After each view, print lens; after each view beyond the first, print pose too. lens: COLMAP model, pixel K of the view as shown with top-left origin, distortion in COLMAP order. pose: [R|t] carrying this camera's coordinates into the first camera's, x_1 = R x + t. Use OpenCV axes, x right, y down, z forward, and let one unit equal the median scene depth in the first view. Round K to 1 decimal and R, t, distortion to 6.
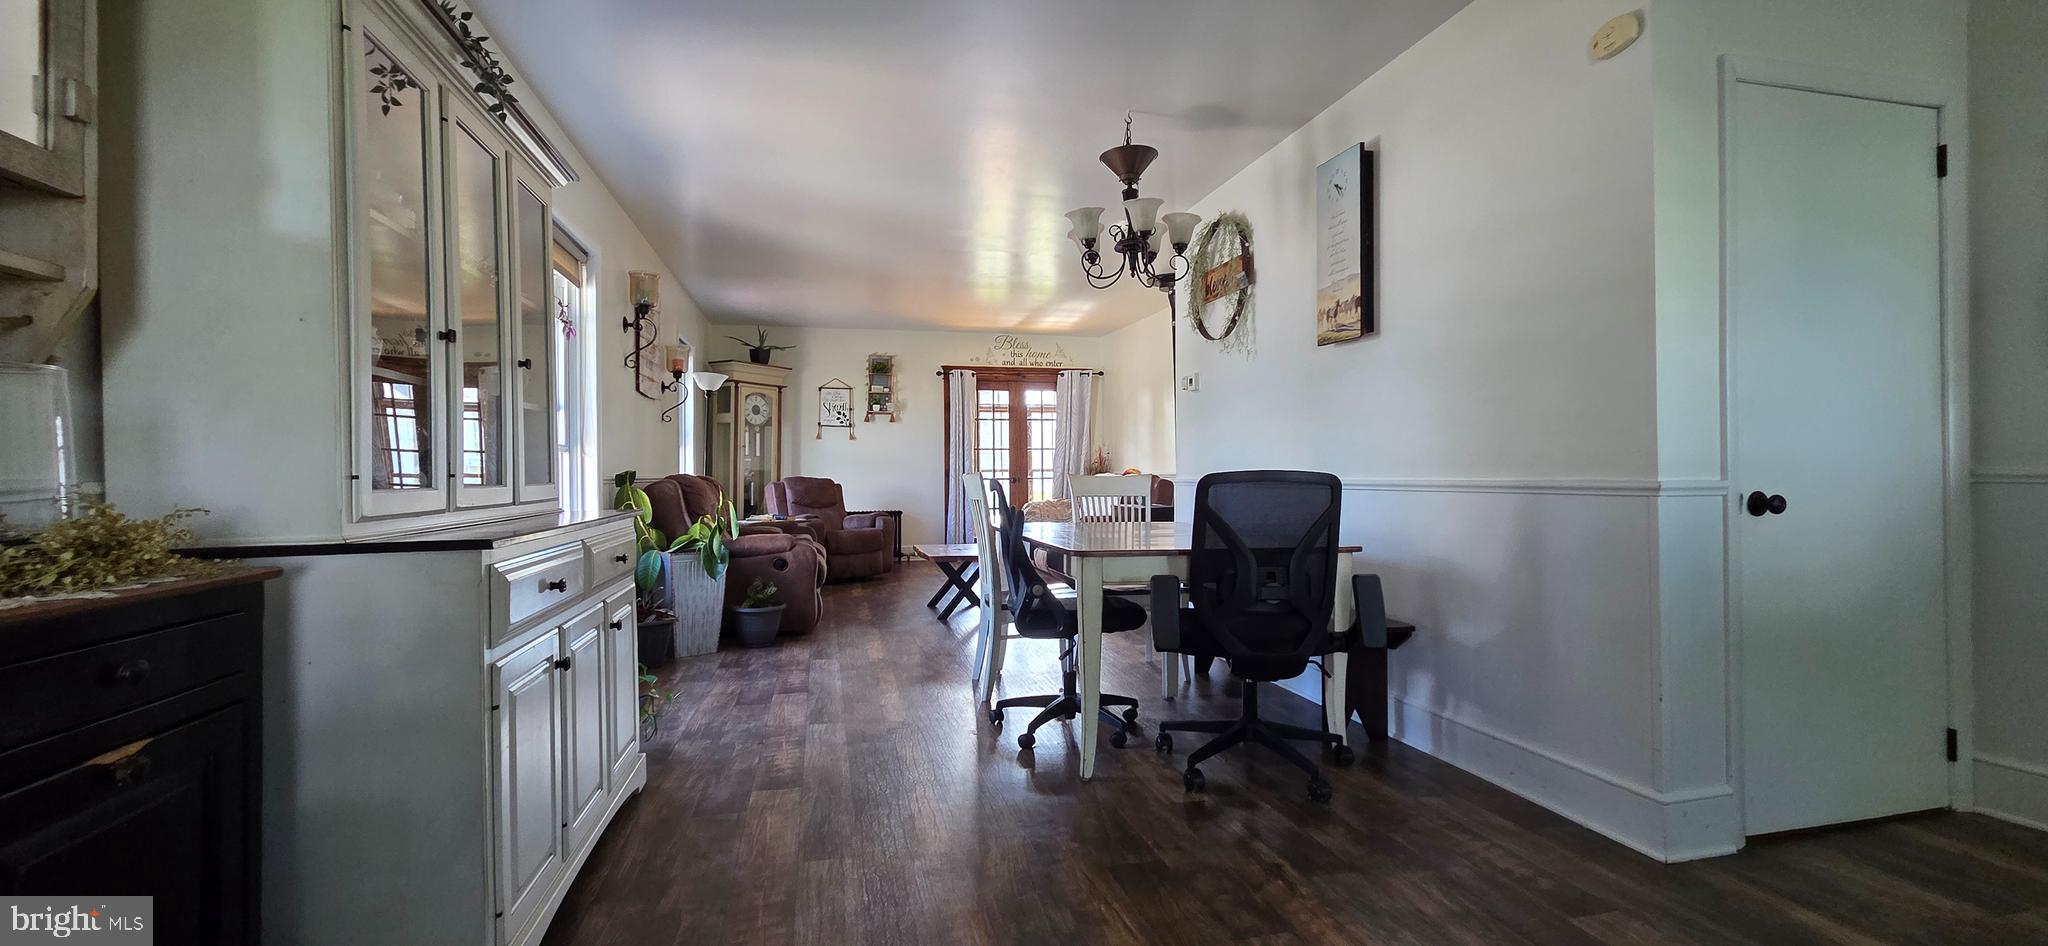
lens RADIAL K [[845.3, 0, 1047.2], [0, 845.3, 467.3], [0, 0, 1]] dist [-0.001849, 0.000038]
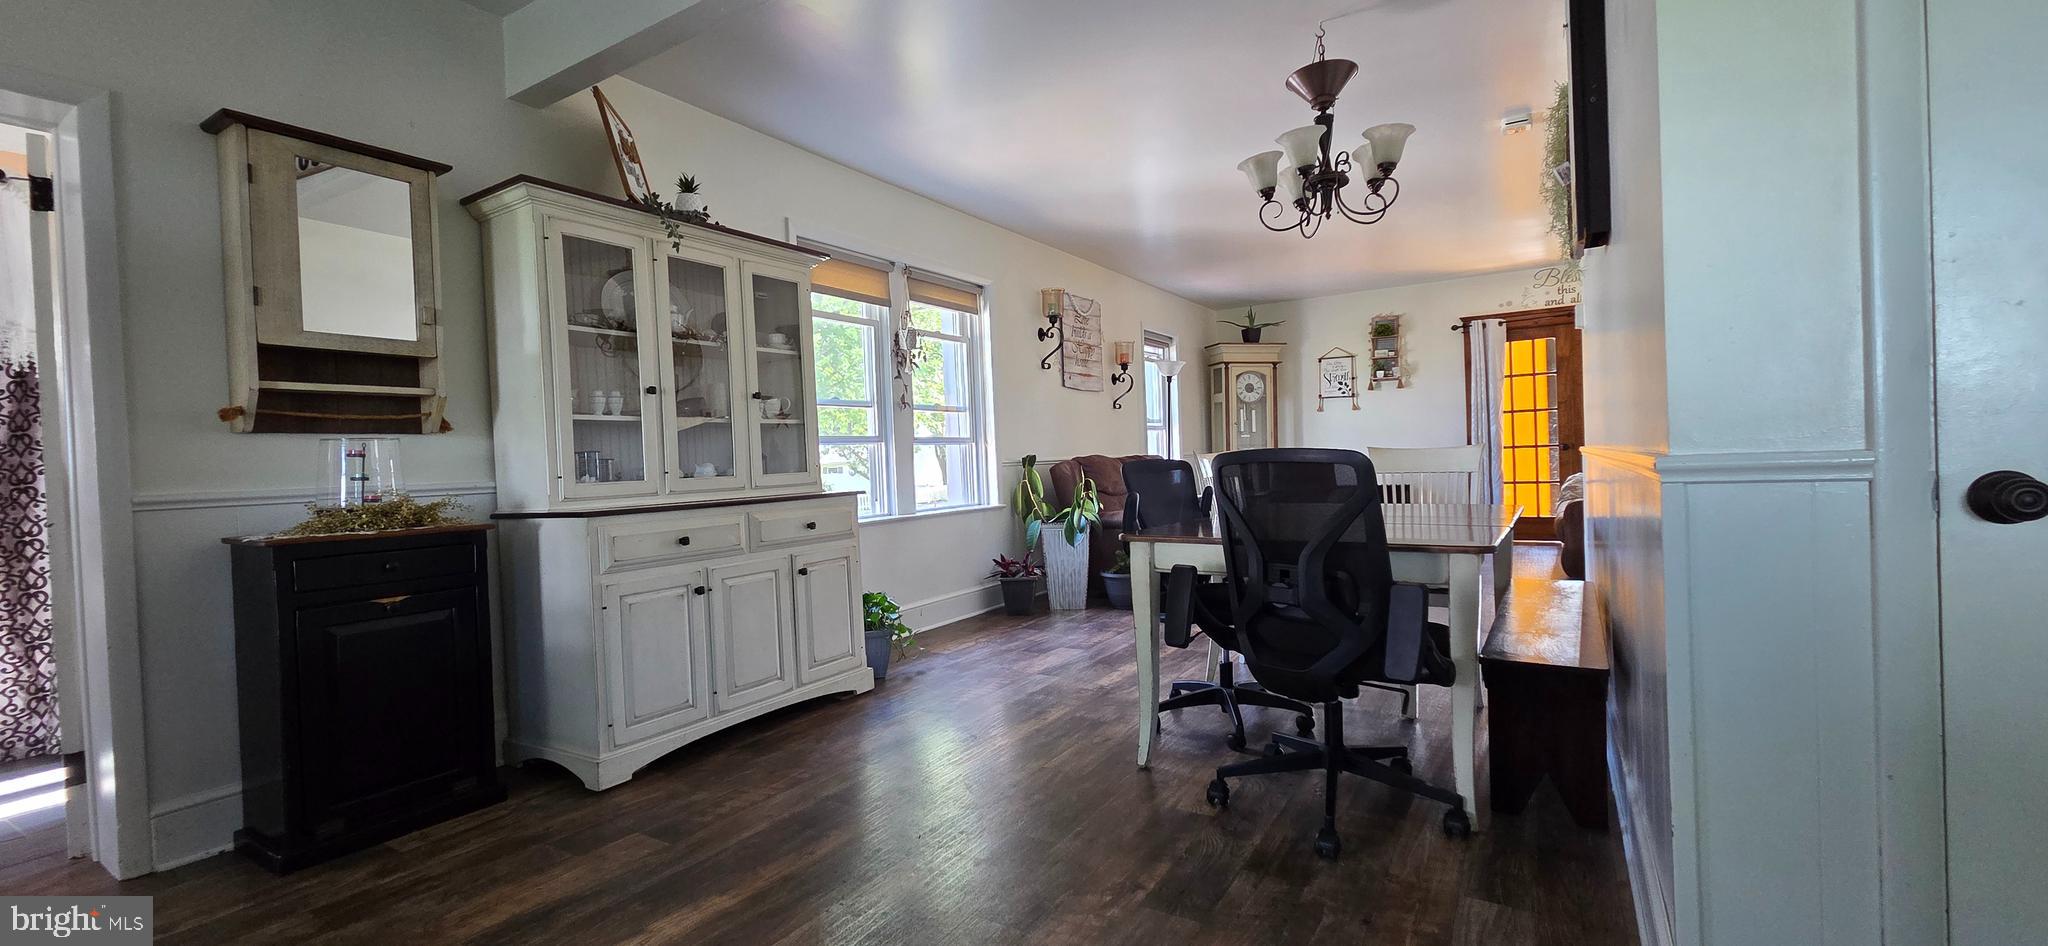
lens RADIAL K [[852.3, 0, 1024.0], [0, 852.3, 473.0], [0, 0, 1]] dist [-0.003470, -0.000364]
pose [[0.691119, -0.008782, -0.722688, 0.215251], [0.039175, 0.998911, 0.025325, -0.001089], [0.721679, -0.045813, 0.690711, 0.073665]]
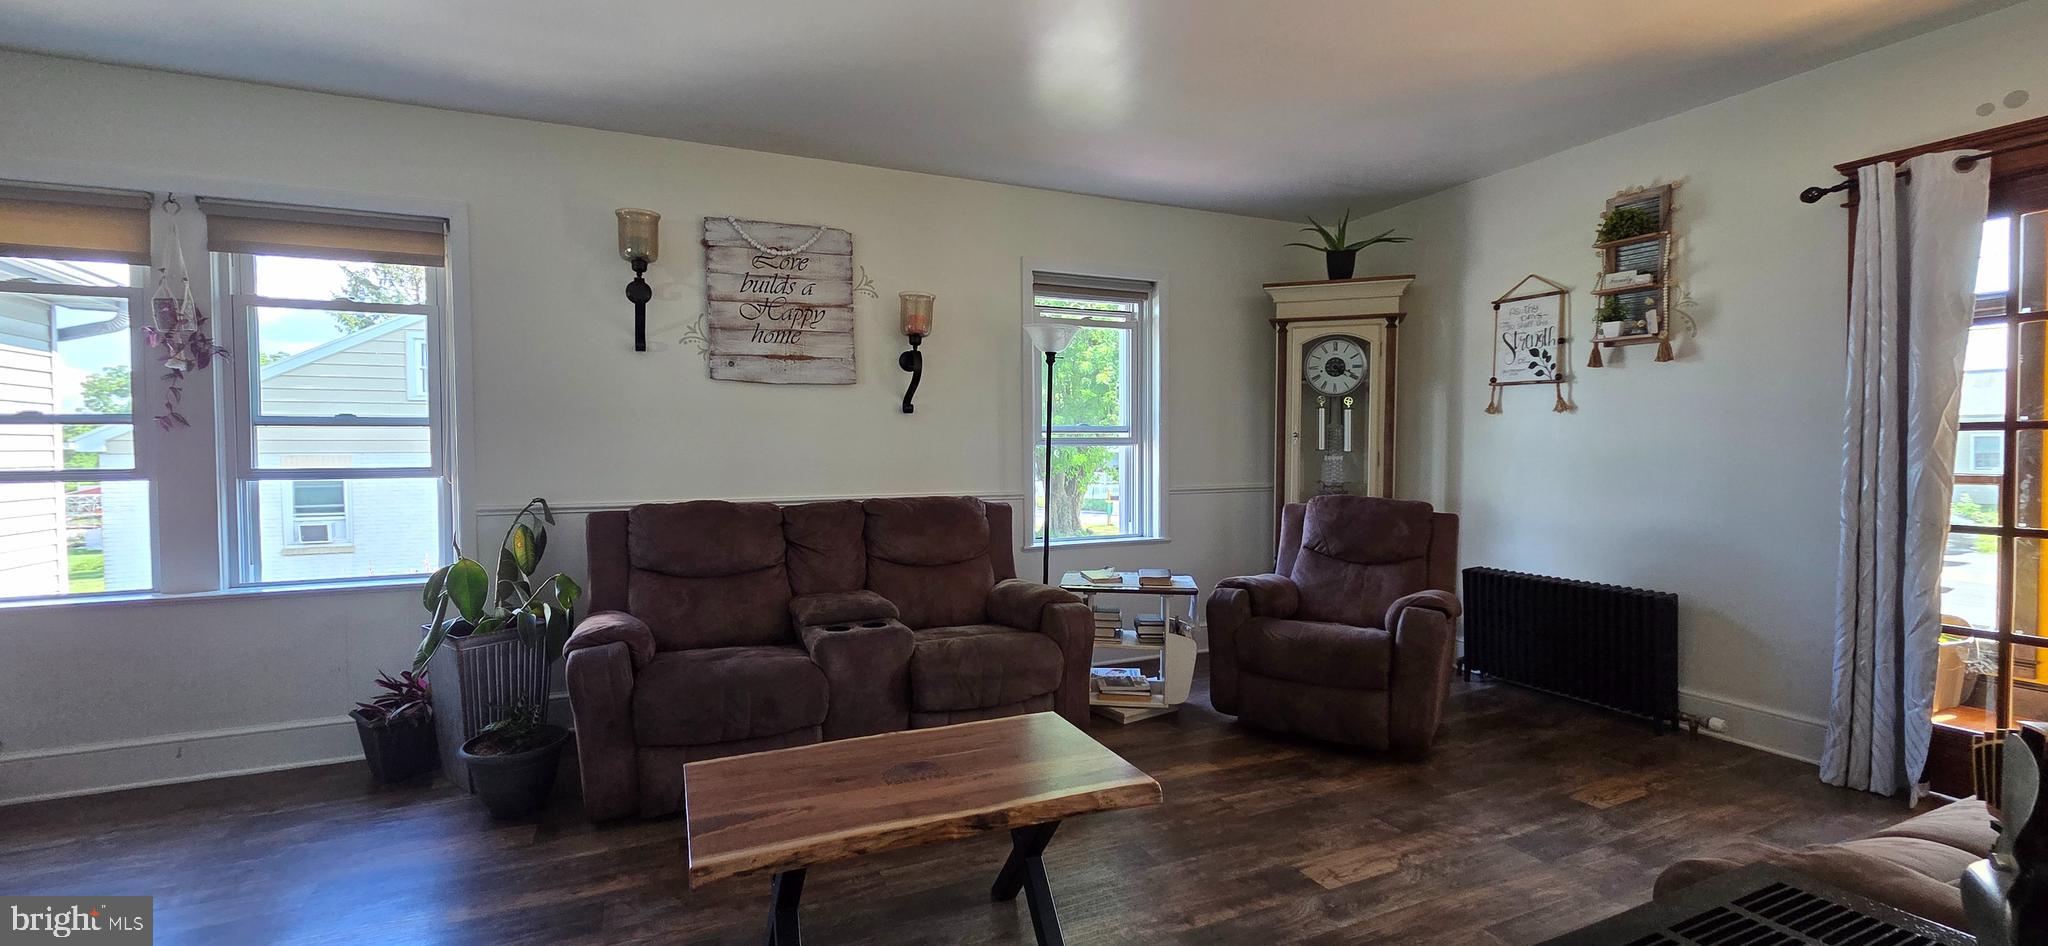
lens RADIAL K [[852.3, 0, 1024.0], [0, 852.3, 473.0], [0, 0, 1]] dist [-0.003470, -0.000364]
pose [[0.157507, 0.030930, -0.987033, 0.161874], [0.011902, 0.999377, 0.033217, -0.020443], [0.987446, -0.016979, 0.157040, 0.707334]]
